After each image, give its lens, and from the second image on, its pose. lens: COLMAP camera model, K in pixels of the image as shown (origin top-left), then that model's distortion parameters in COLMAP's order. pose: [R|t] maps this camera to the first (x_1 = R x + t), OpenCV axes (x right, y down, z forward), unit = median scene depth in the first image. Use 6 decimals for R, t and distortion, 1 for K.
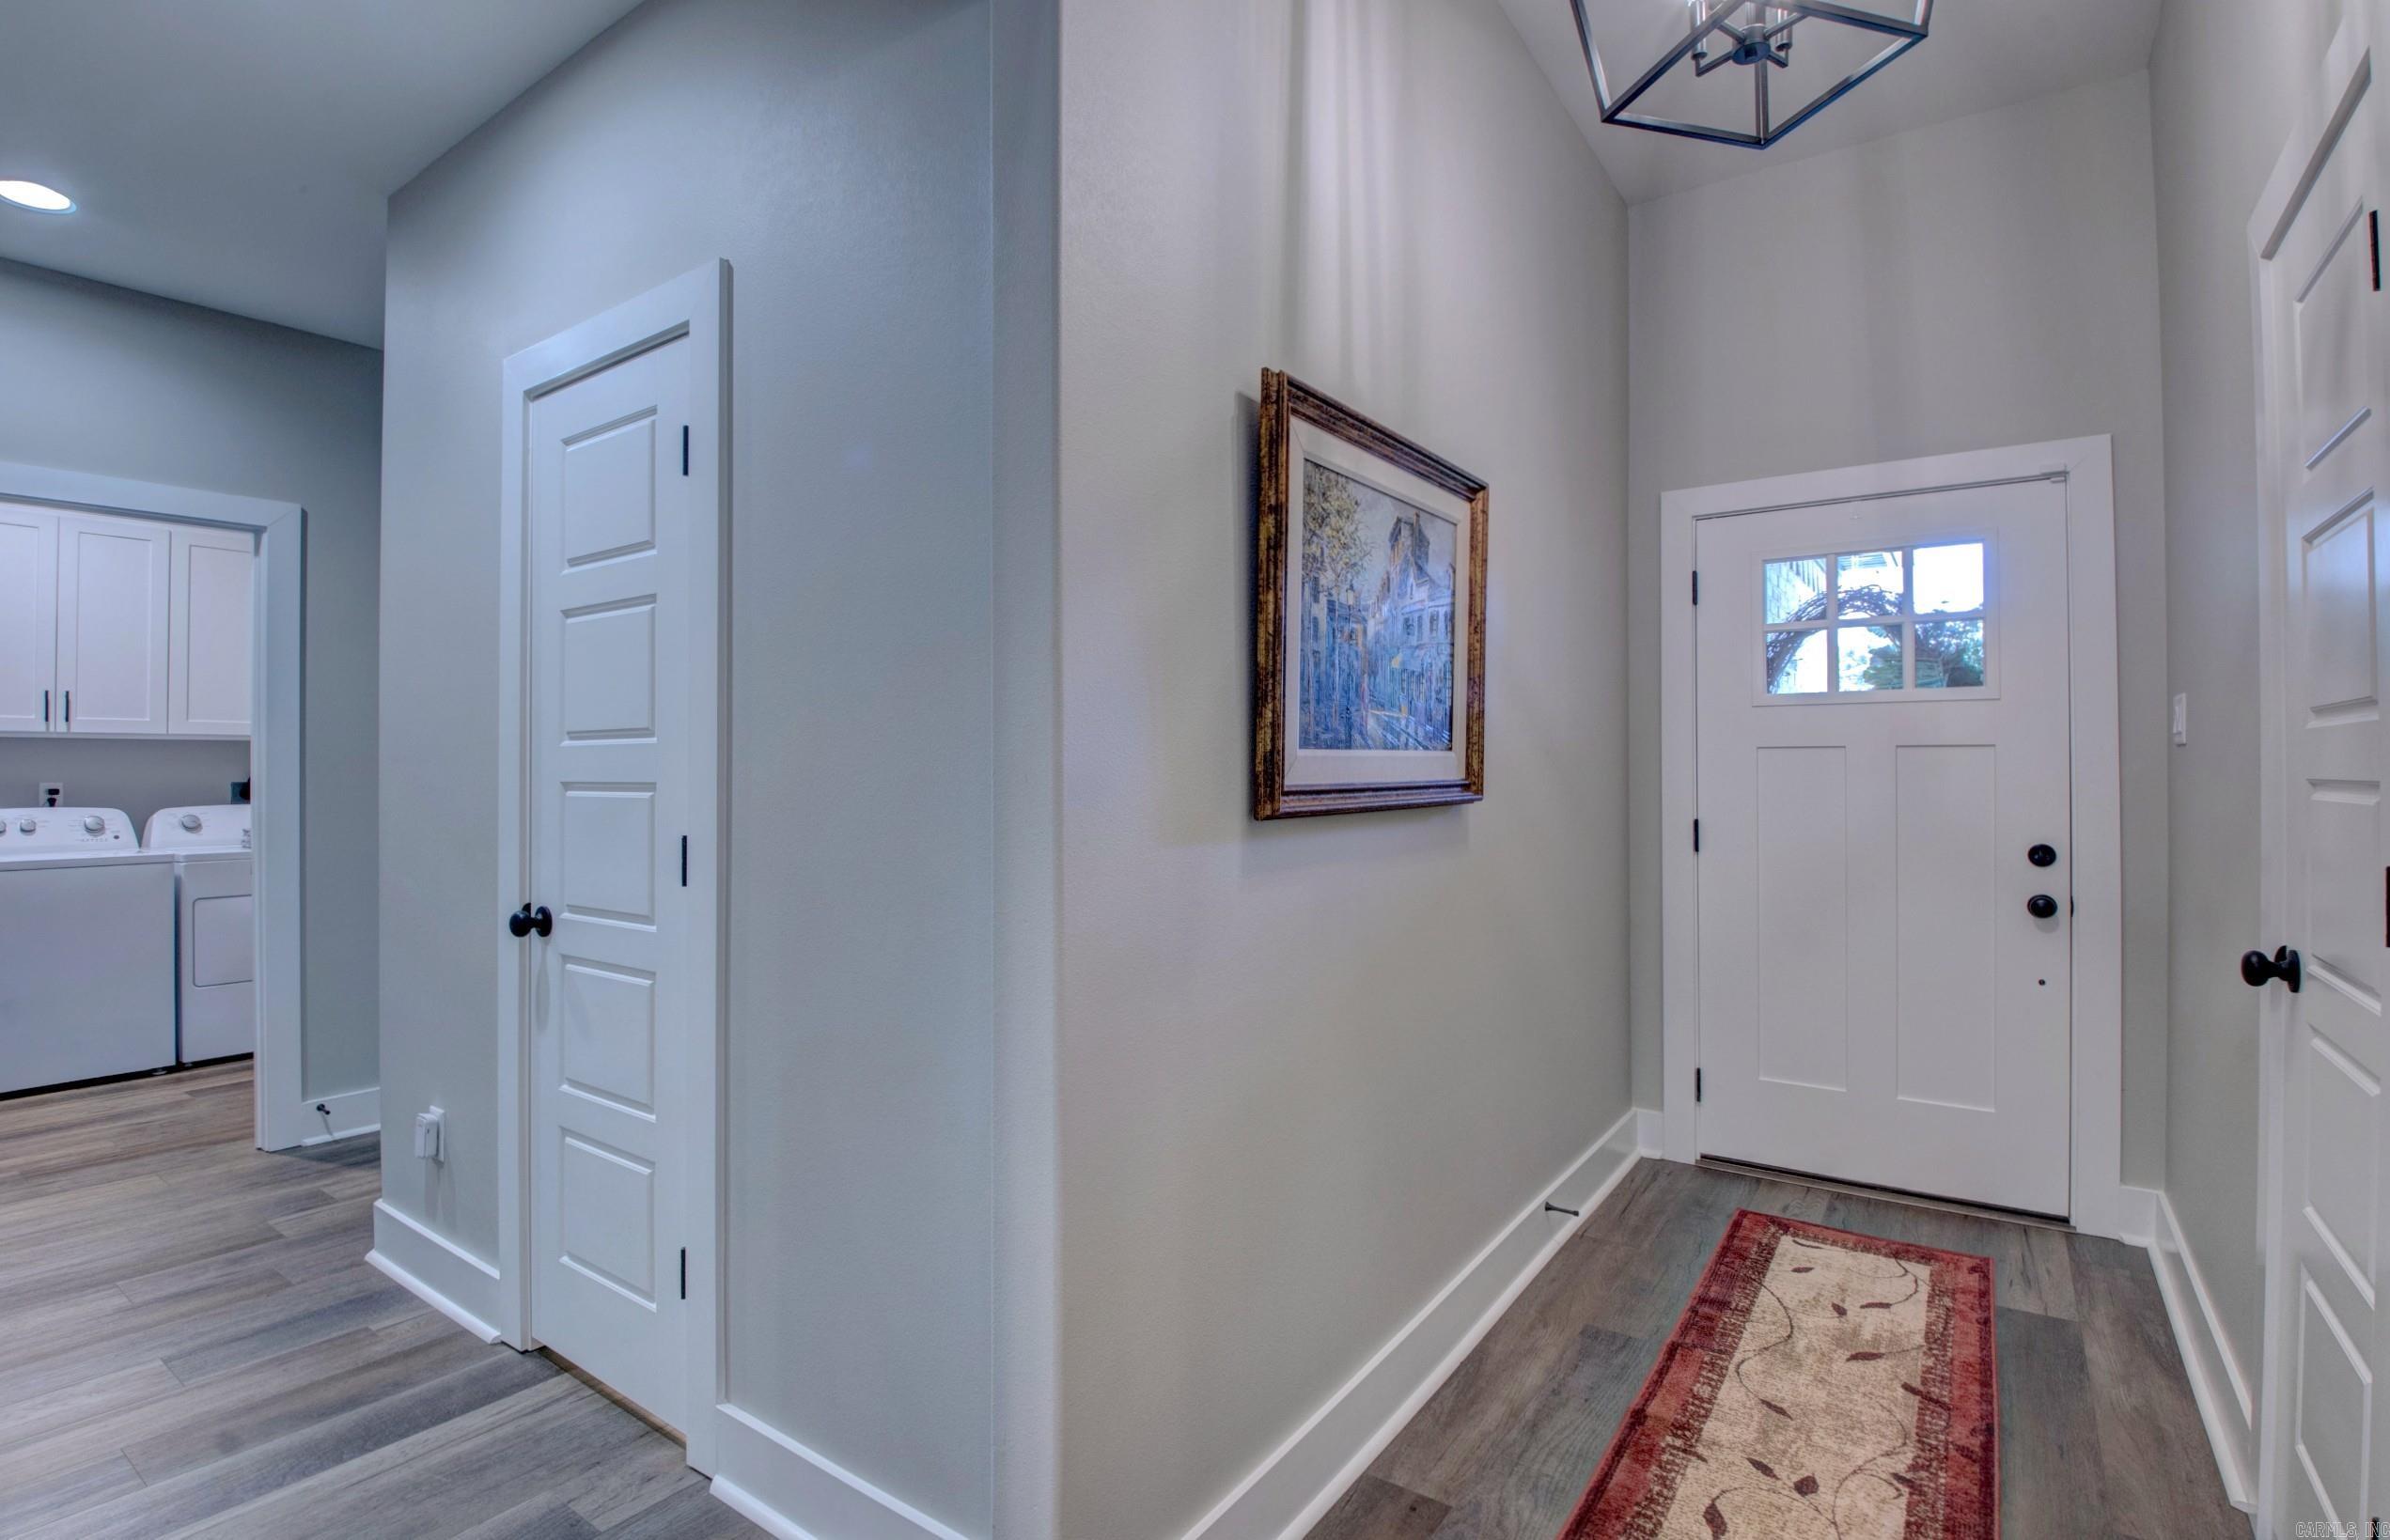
lens RADIAL K [[1116.7, 0, 1184.3], [0, 1116.7, 753.4], [0, 0, 1]] dist [-0.010234, -0.006128]
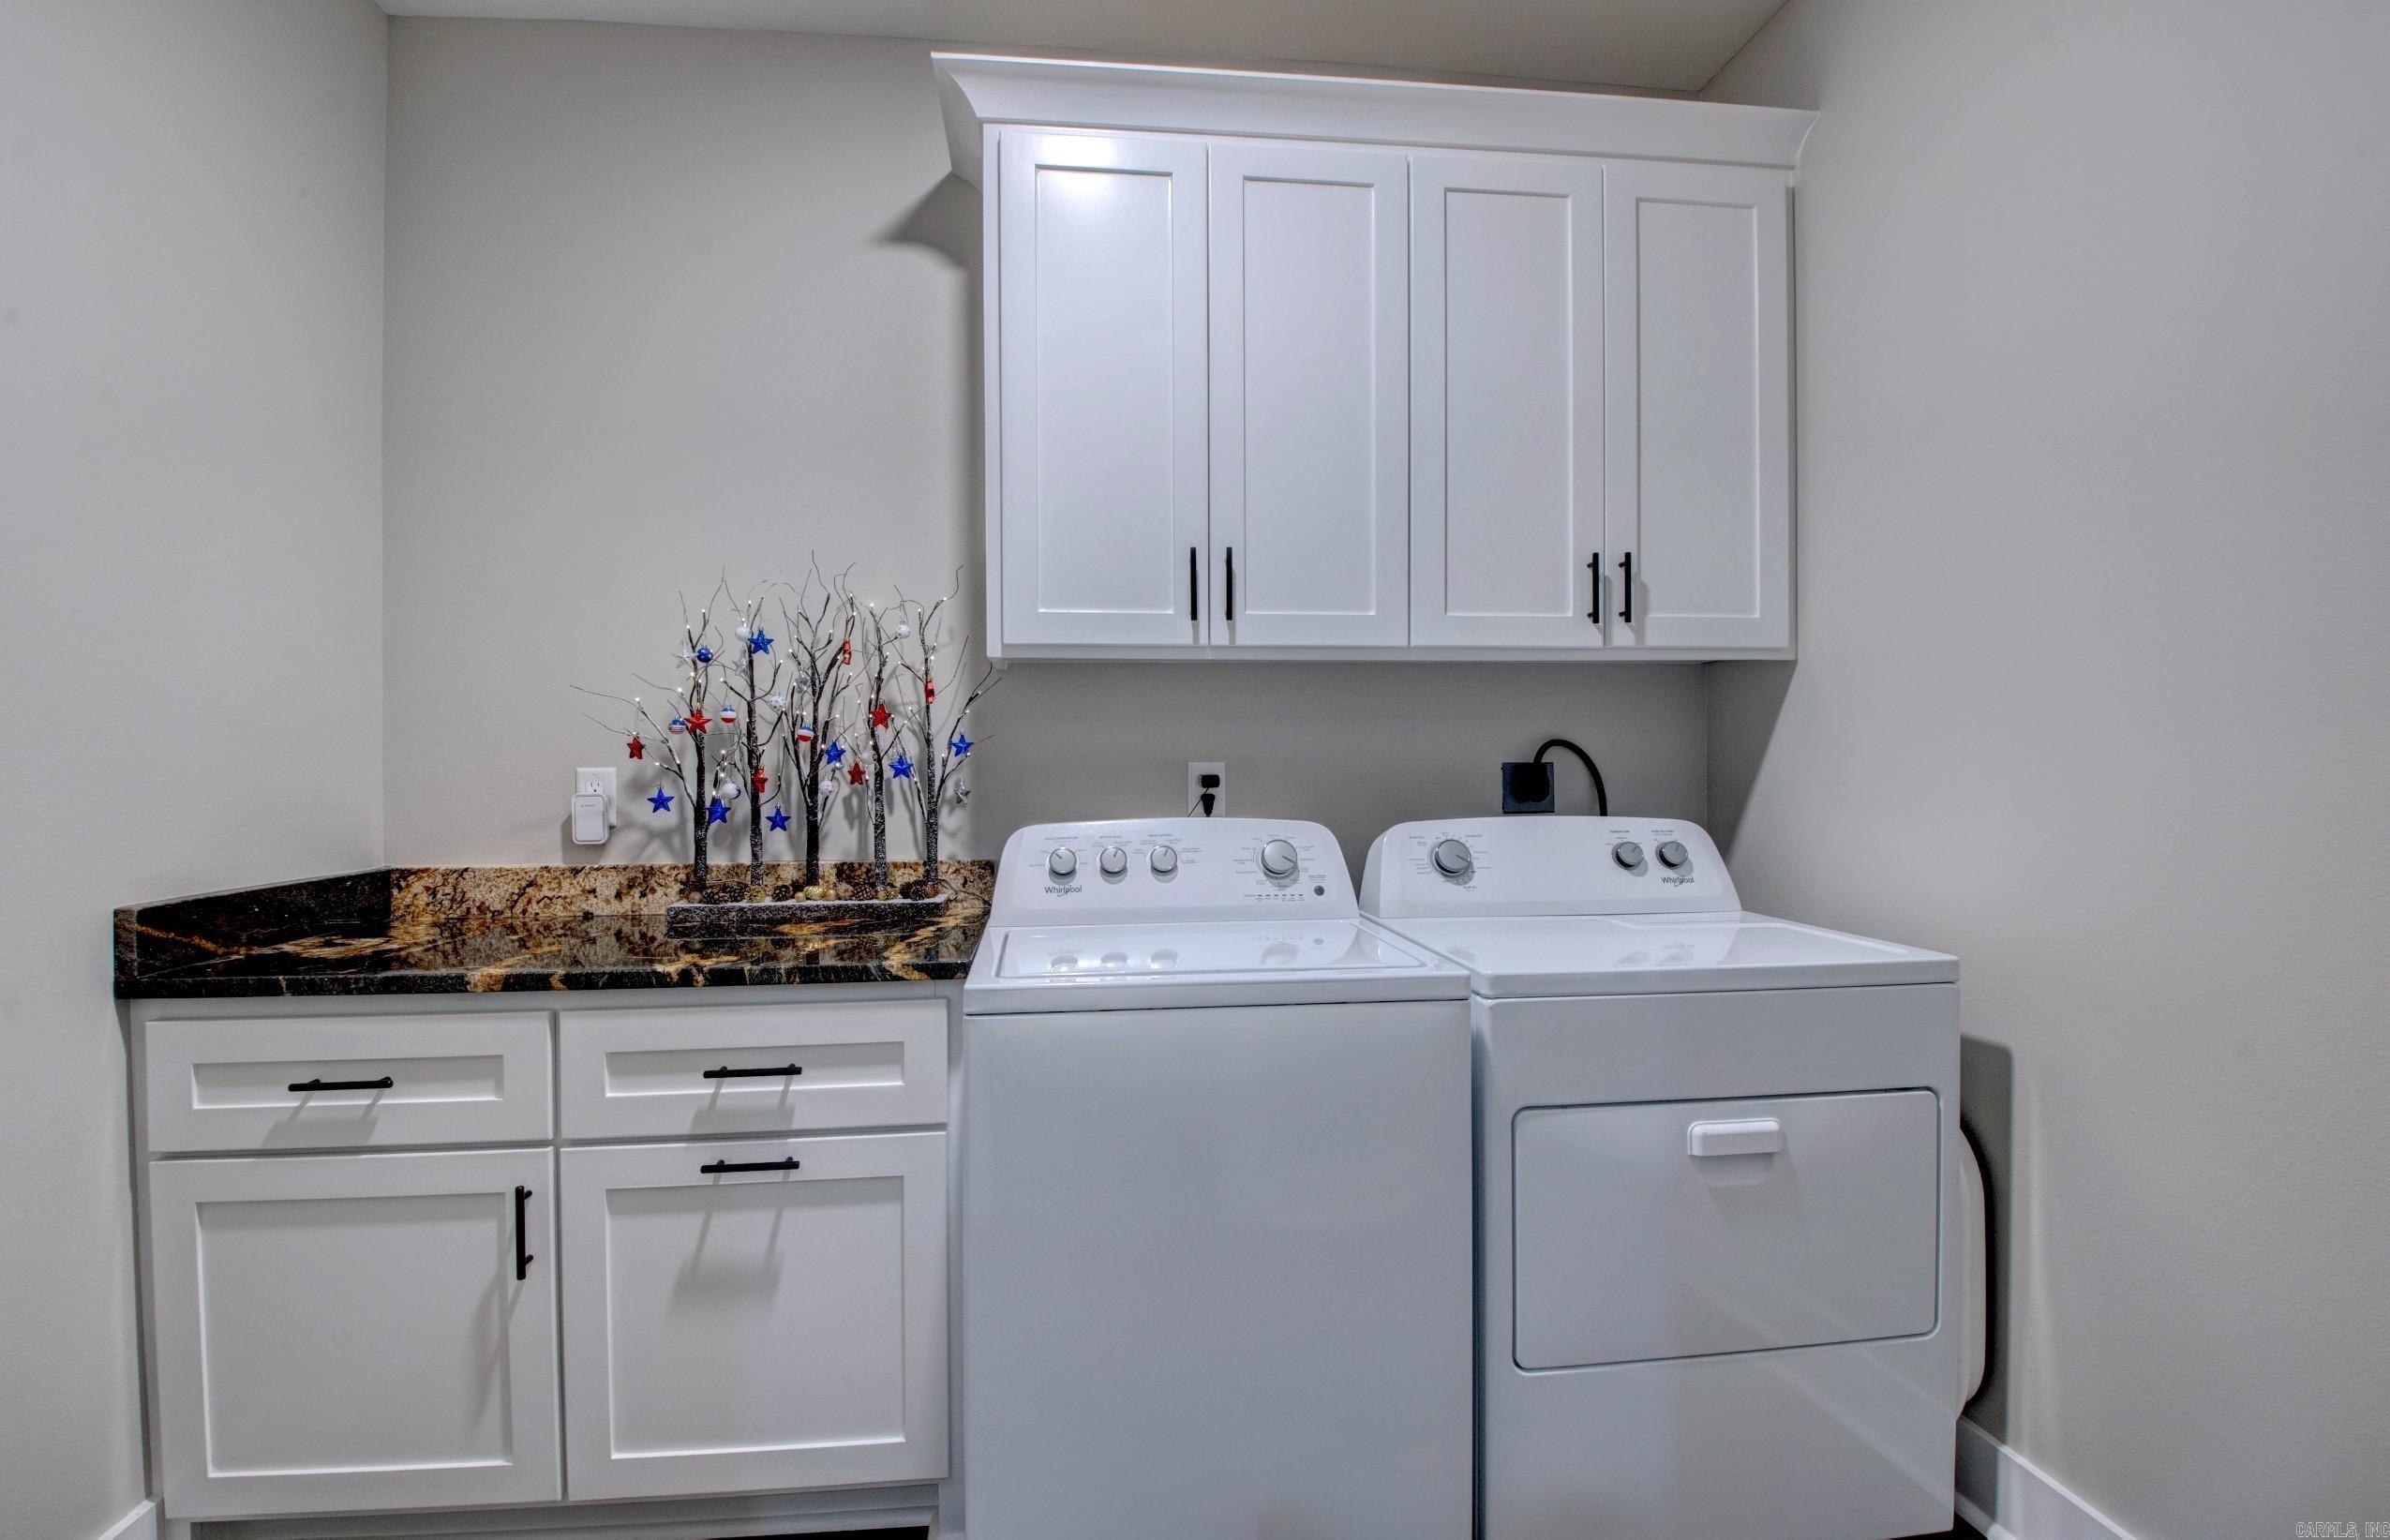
lens RADIAL K [[1116.8, 0, 1194.0], [0, 1116.8, 774.6], [0, 0, 1]] dist [-0.010234, -0.006128]
pose [[0.668125, -0.002389, -0.744045, -0.693415], [0.015518, 0.999822, 0.010725, 0.027238], [0.743887, -0.018712, 0.668043, 0.688590]]
